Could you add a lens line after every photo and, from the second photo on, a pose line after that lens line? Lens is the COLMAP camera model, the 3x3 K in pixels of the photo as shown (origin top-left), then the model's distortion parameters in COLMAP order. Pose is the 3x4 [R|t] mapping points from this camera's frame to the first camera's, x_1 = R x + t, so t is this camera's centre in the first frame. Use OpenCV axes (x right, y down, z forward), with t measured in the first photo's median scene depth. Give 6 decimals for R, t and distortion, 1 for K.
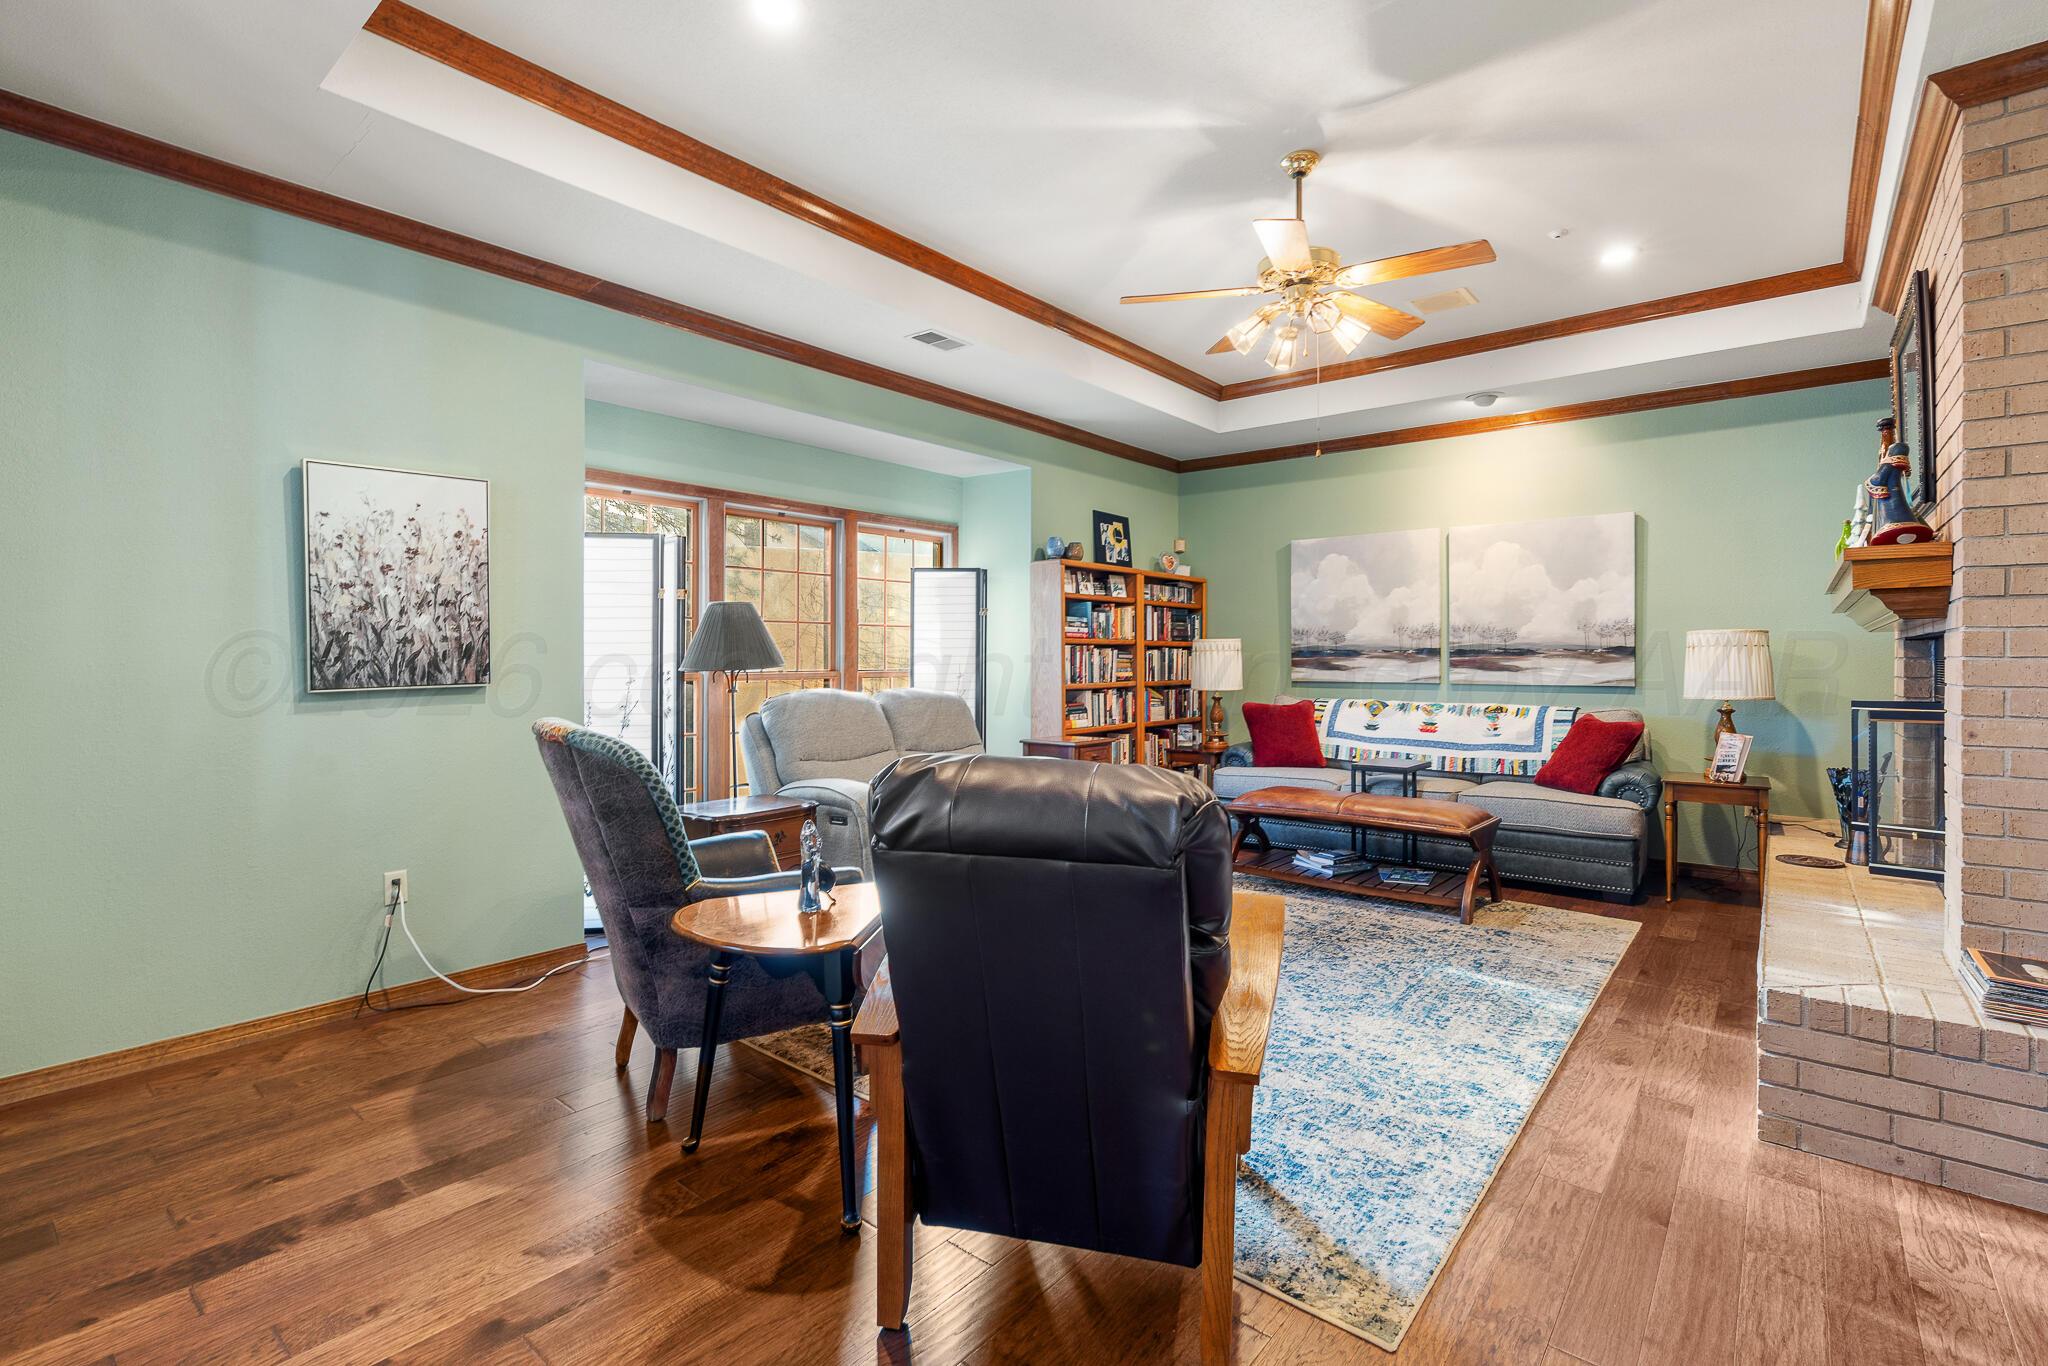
lens RADIAL K [[923.3, 0, 1027.2], [0, 923.3, 663.0], [0, 0, 1]] dist [-0.011490, 0.003610]
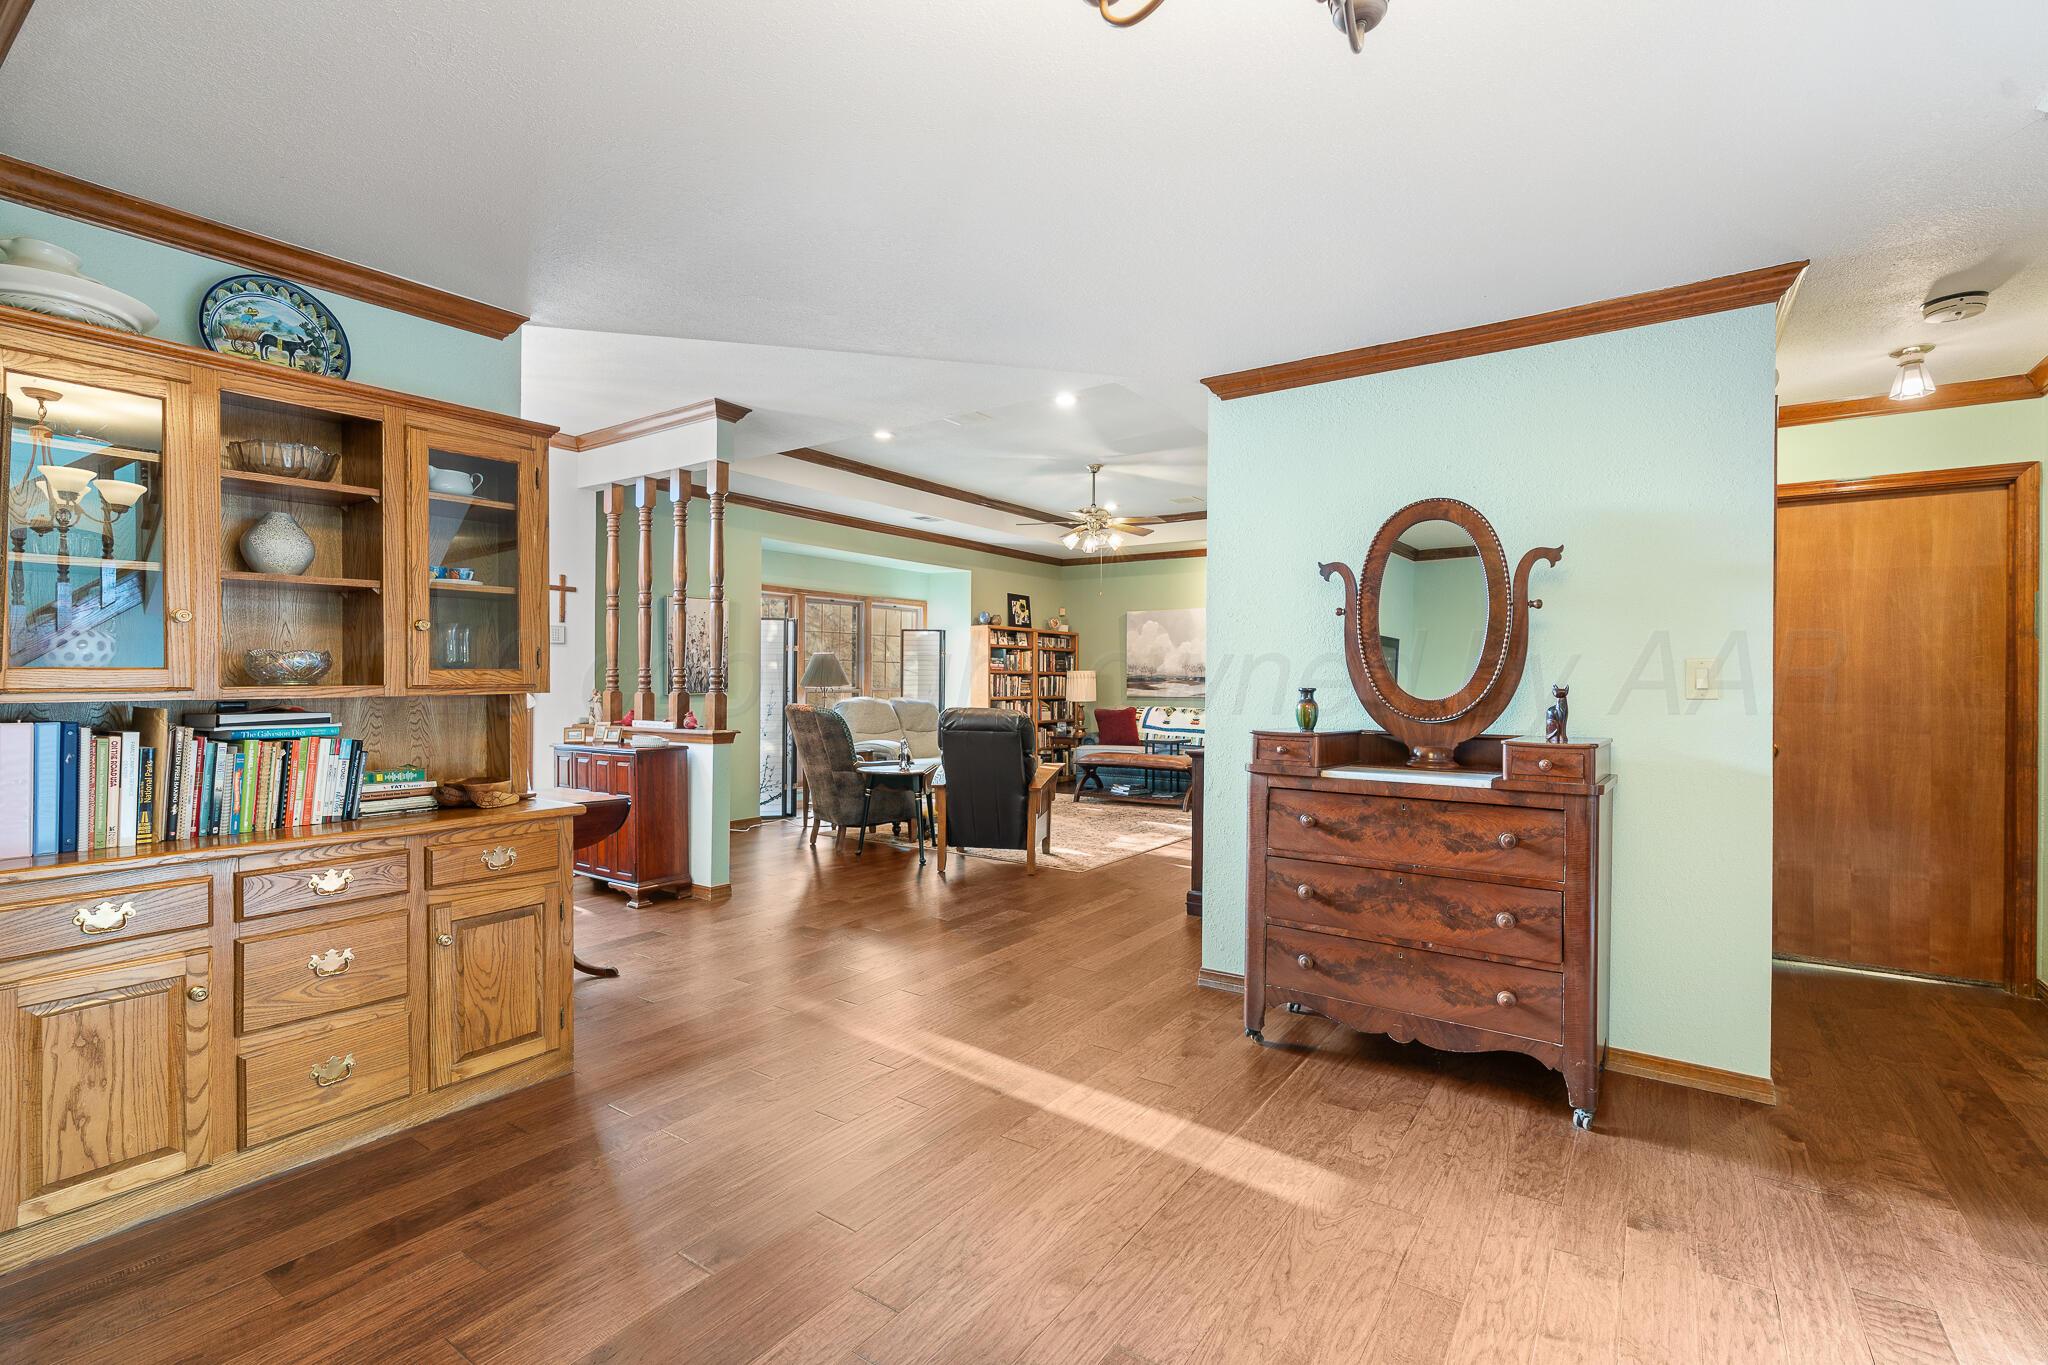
lens RADIAL K [[923.3, 0, 1029.1], [0, 923.3, 682.8], [0, 0, 1]] dist [-0.011490, 0.003610]
pose [[0.996439, 0.005712, 0.084119, -0.029727], [-0.005399, 0.999978, -0.003953, 0.003000], [-0.084139, 0.003485, 0.996448, -0.672947]]
